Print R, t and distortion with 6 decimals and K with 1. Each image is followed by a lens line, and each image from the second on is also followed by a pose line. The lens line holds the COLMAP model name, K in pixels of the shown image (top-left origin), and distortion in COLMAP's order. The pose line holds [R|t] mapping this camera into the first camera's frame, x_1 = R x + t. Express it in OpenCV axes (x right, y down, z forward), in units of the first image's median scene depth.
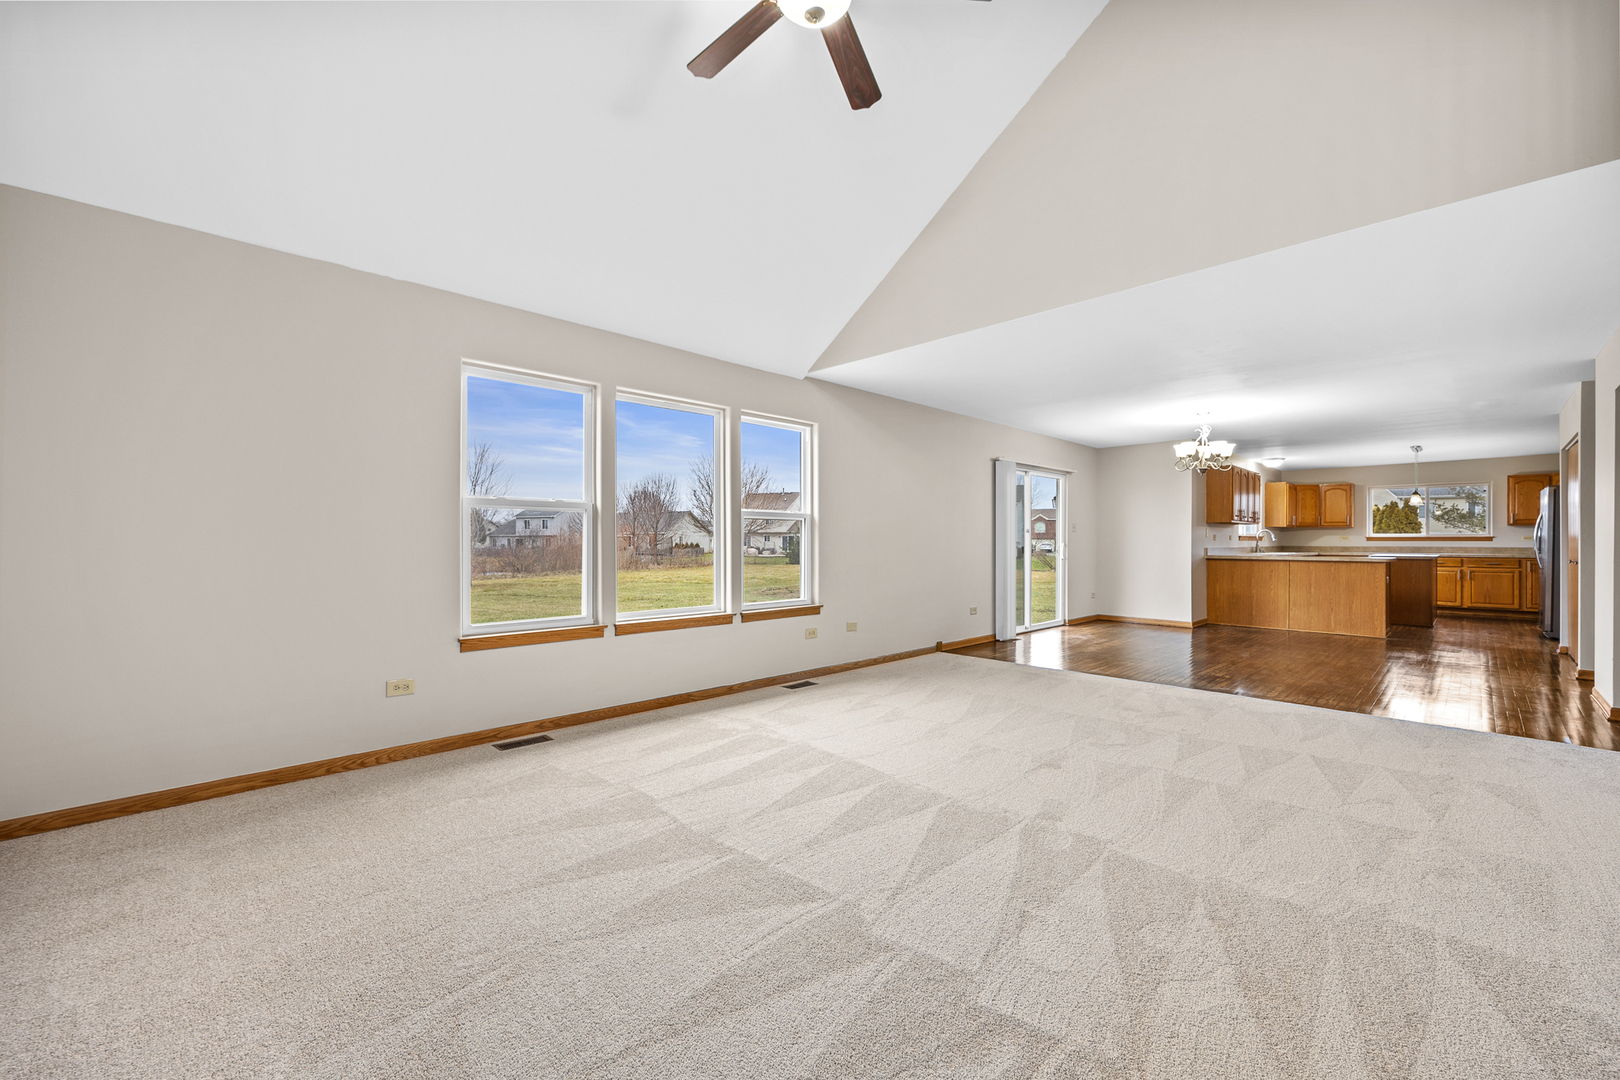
lens RADIAL K [[647.3, 0, 816.3], [0, 647.3, 539.9], [0, 0, 1]] dist [0.001989, -0.000272]
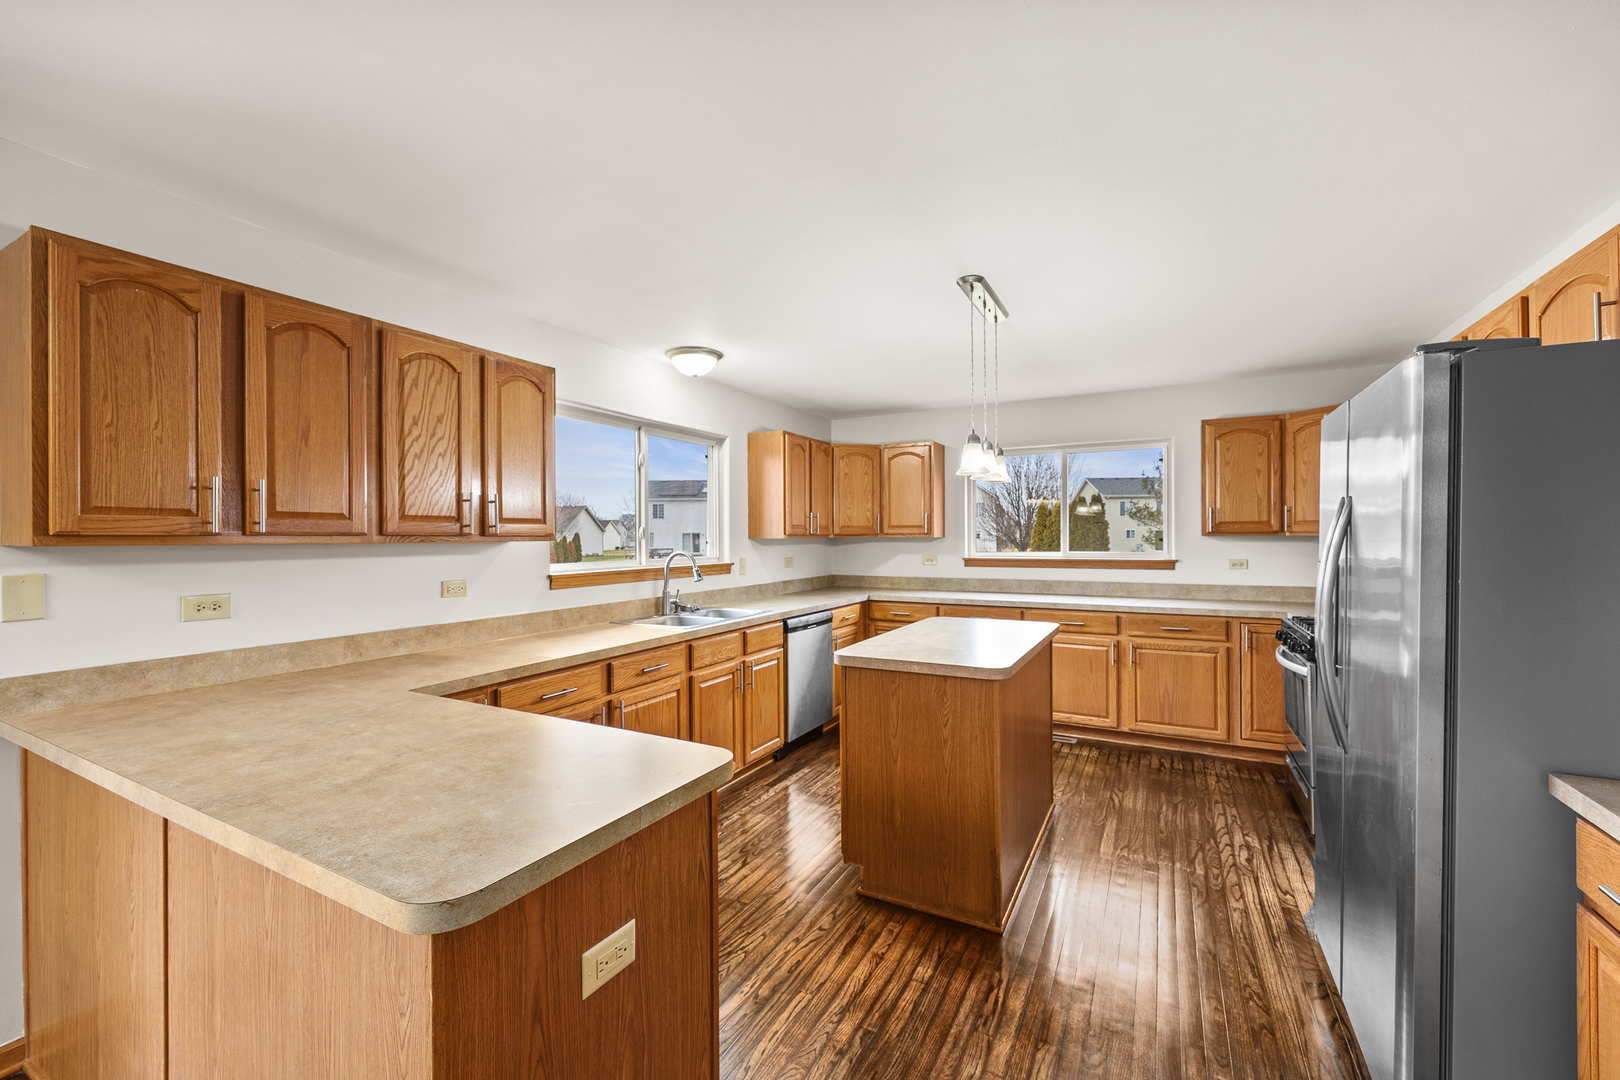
lens RADIAL K [[647.3, 0, 821.3], [0, 647.3, 538.7], [0, 0, 1]] dist [0.001989, -0.000272]
pose [[0.953258, -0.008588, 0.302037, 0.785112], [0.007389, 0.999960, 0.005112, -0.028177], [-0.302069, -0.002642, 0.953283, 0.753080]]
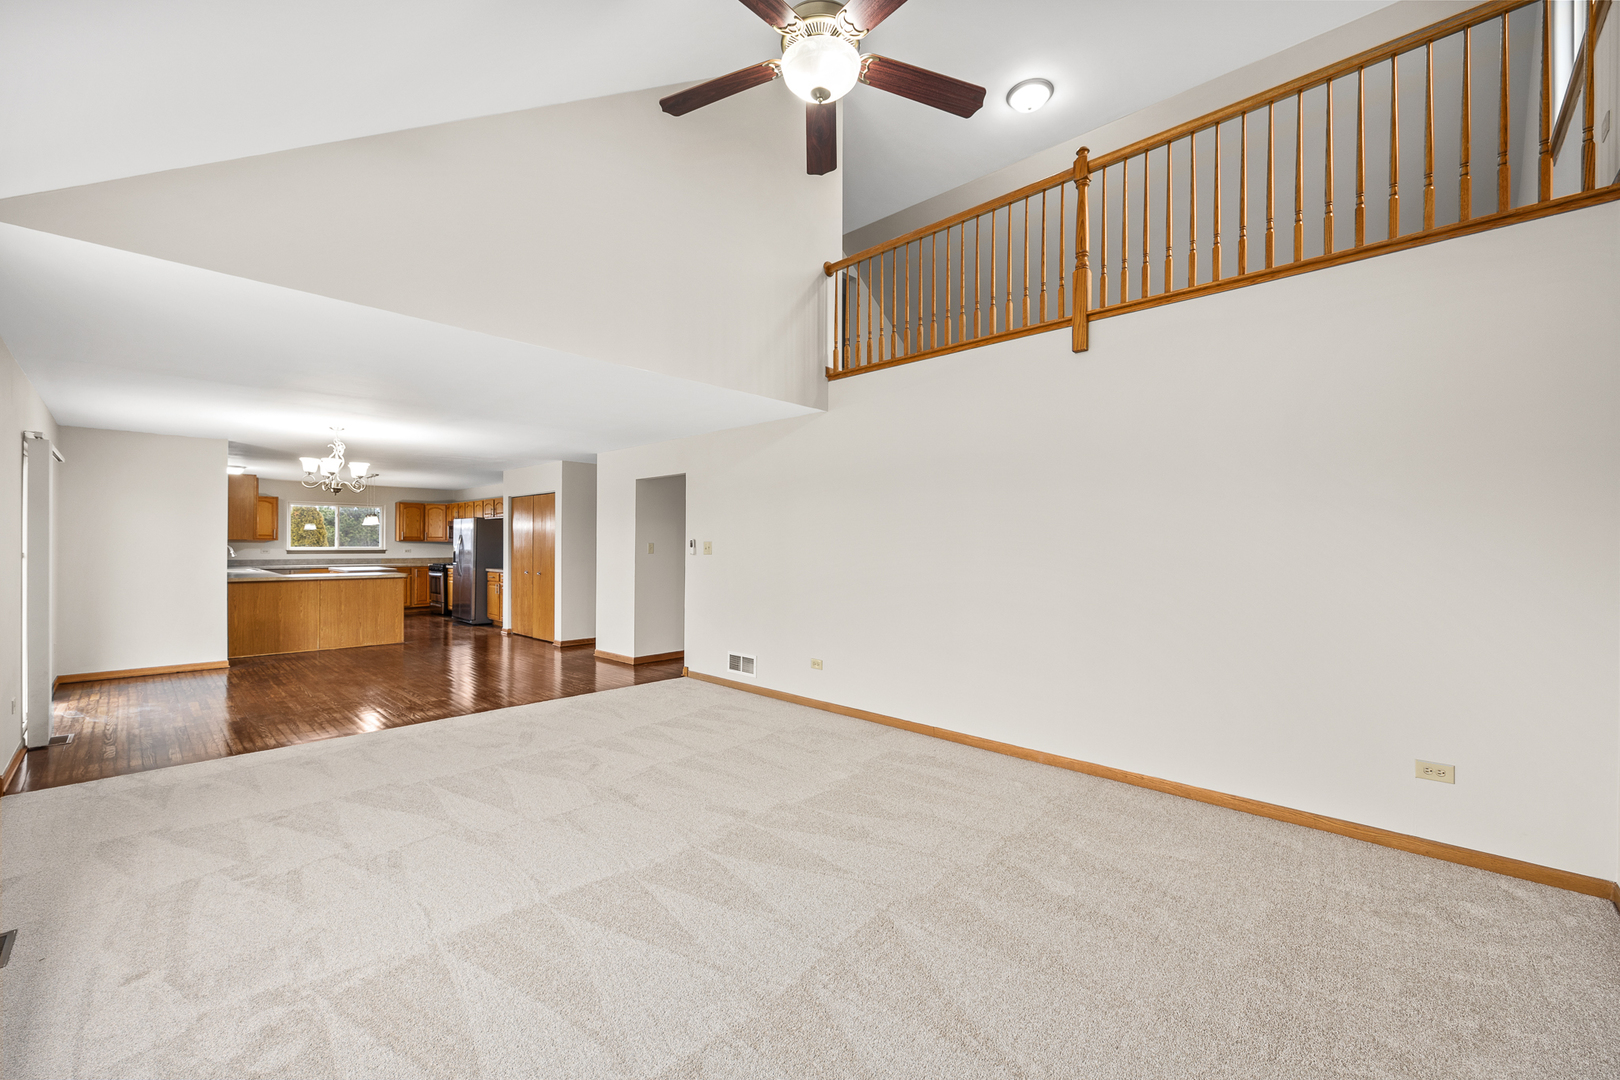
lens RADIAL K [[647.3, 0, 808.5], [0, 647.3, 542.9], [0, 0, 1]] dist [0.001989, -0.000272]
pose [[-0.035268, 0.000423, 0.999378, -0.265252], [-0.008544, 0.999963, -0.000725, -0.027962], [-0.999341, -0.008564, -0.035263, 0.272162]]
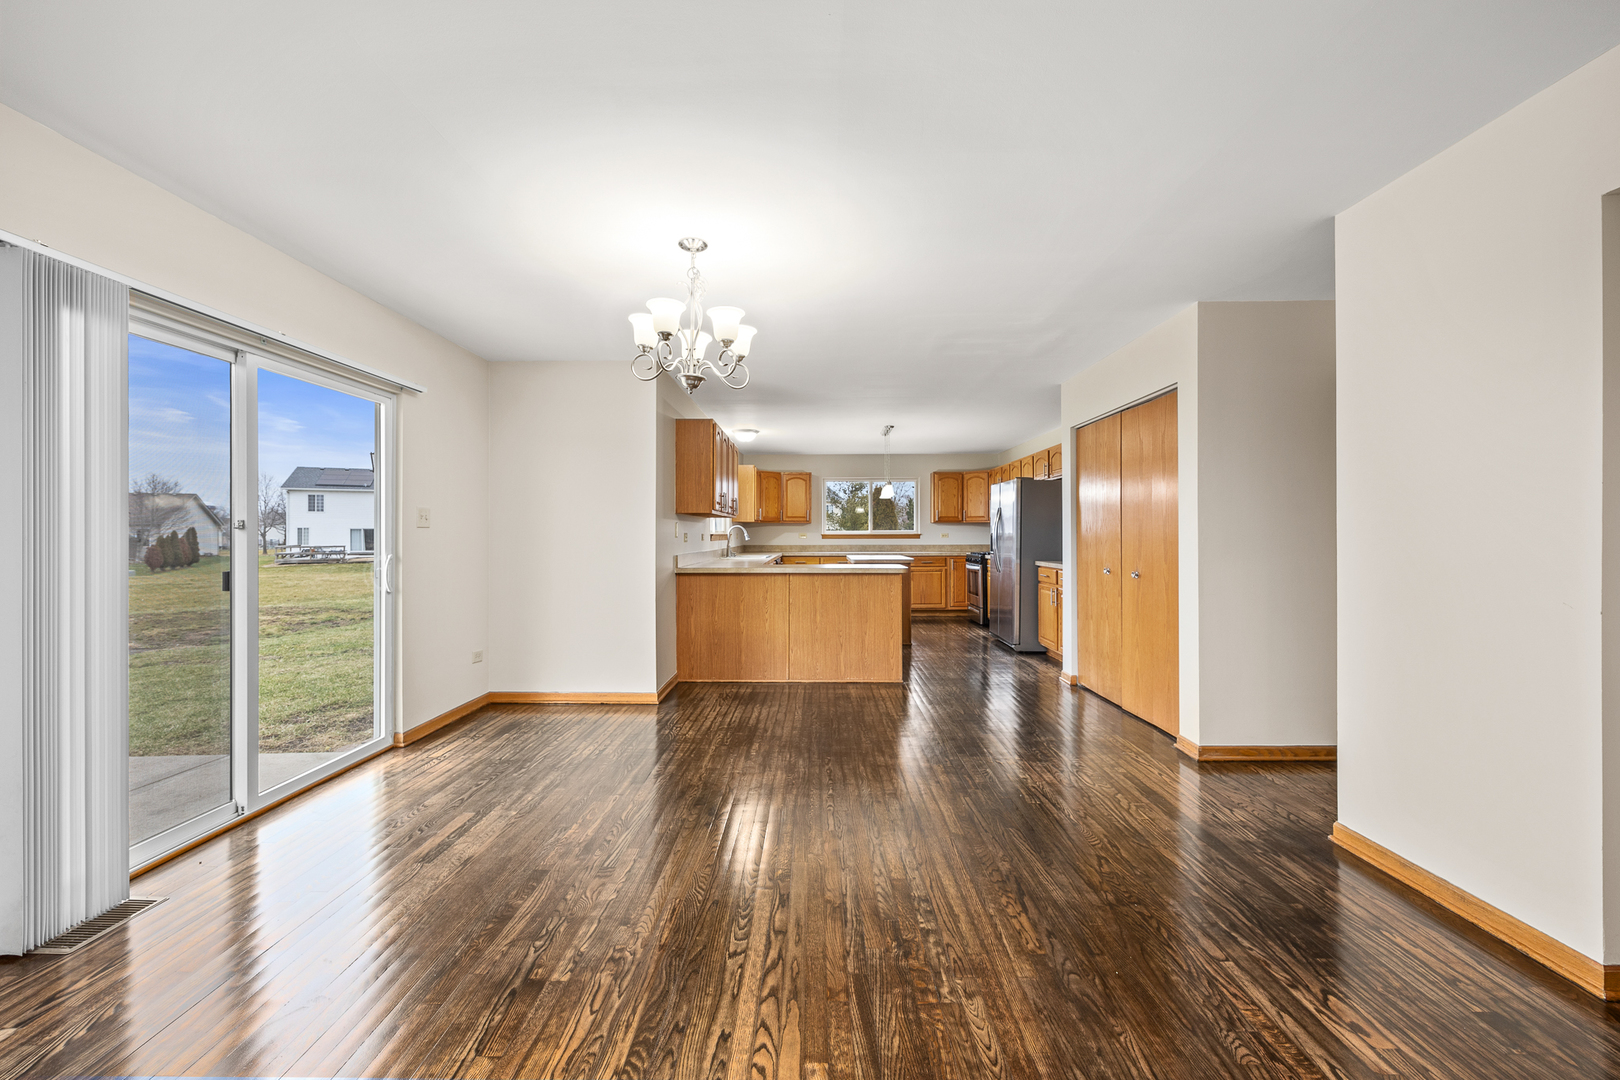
lens RADIAL K [[647.3, 0, 806.6], [0, 647.3, 535.9], [0, 0, 1]] dist [0.001989, -0.000272]
pose [[0.710778, -0.004736, 0.703400, 0.269890], [0.002719, 0.999988, 0.003985, -0.007821], [-0.703411, -0.000920, 0.710783, 0.494637]]
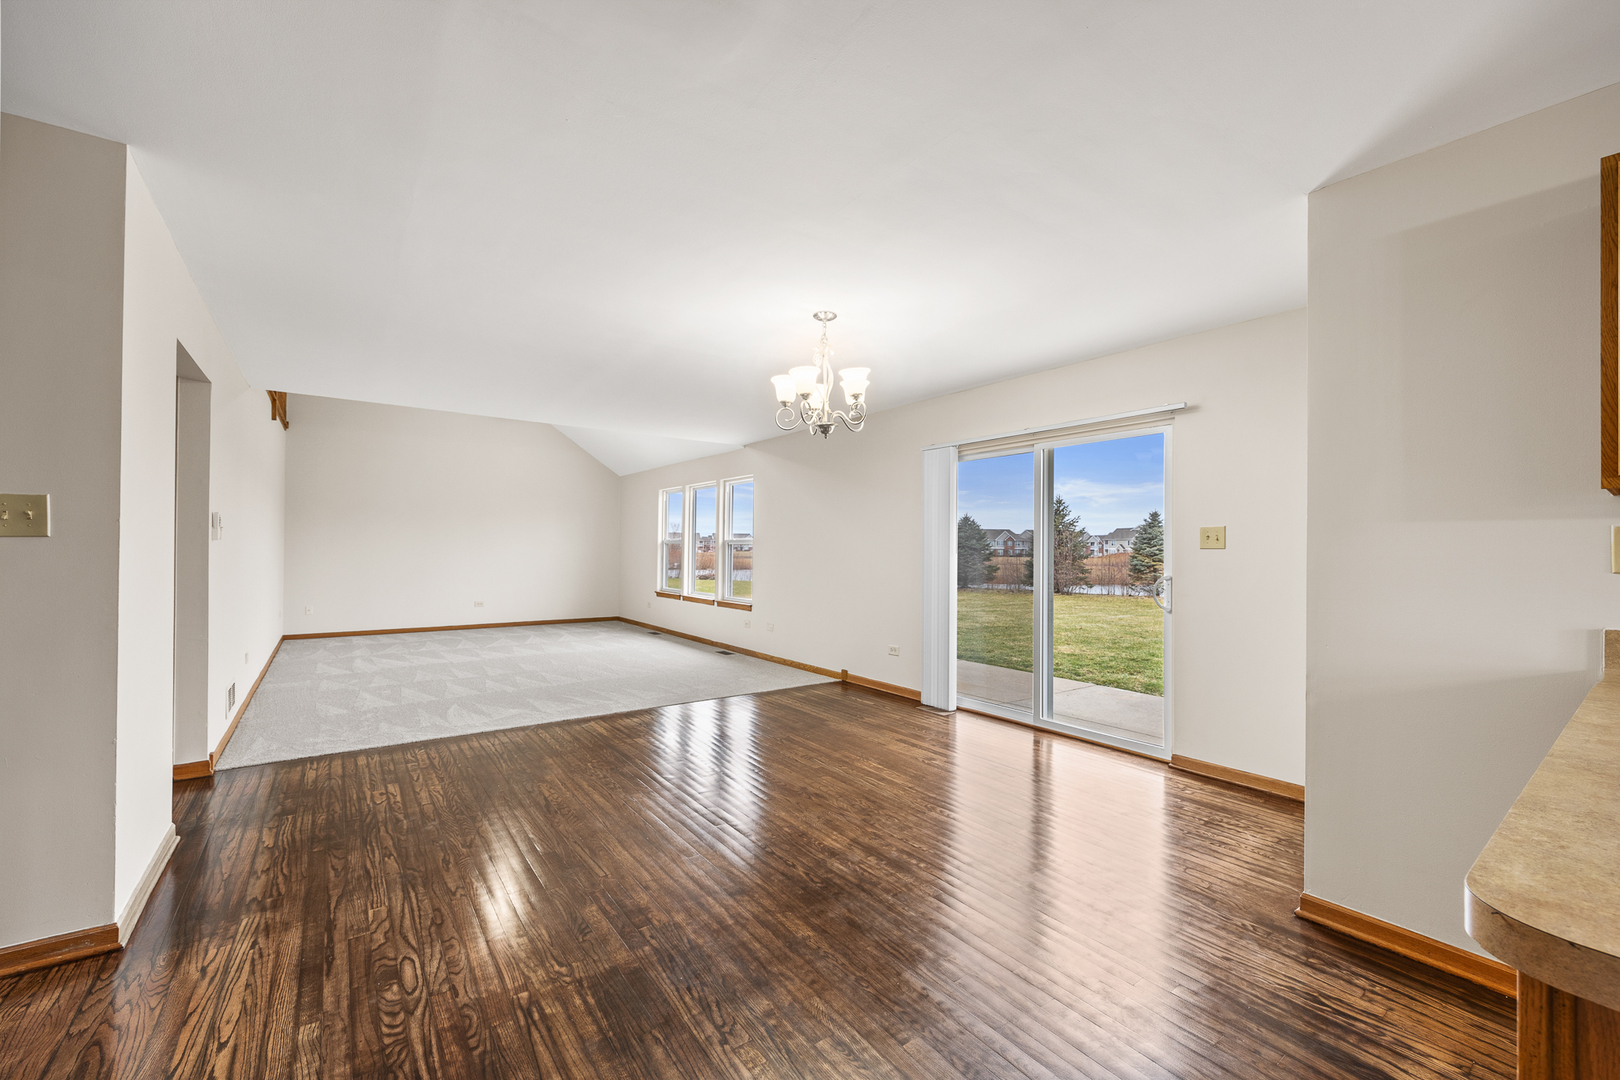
lens RADIAL K [[647.3, 0, 812.8], [0, 647.3, 548.1], [0, 0, 1]] dist [0.001989, -0.000272]
pose [[-0.139845, -0.005210, -0.990160, 0.827852], [-0.007903, 0.999960, -0.004145, -0.009196], [0.990142, 0.007245, -0.139880, 0.801980]]
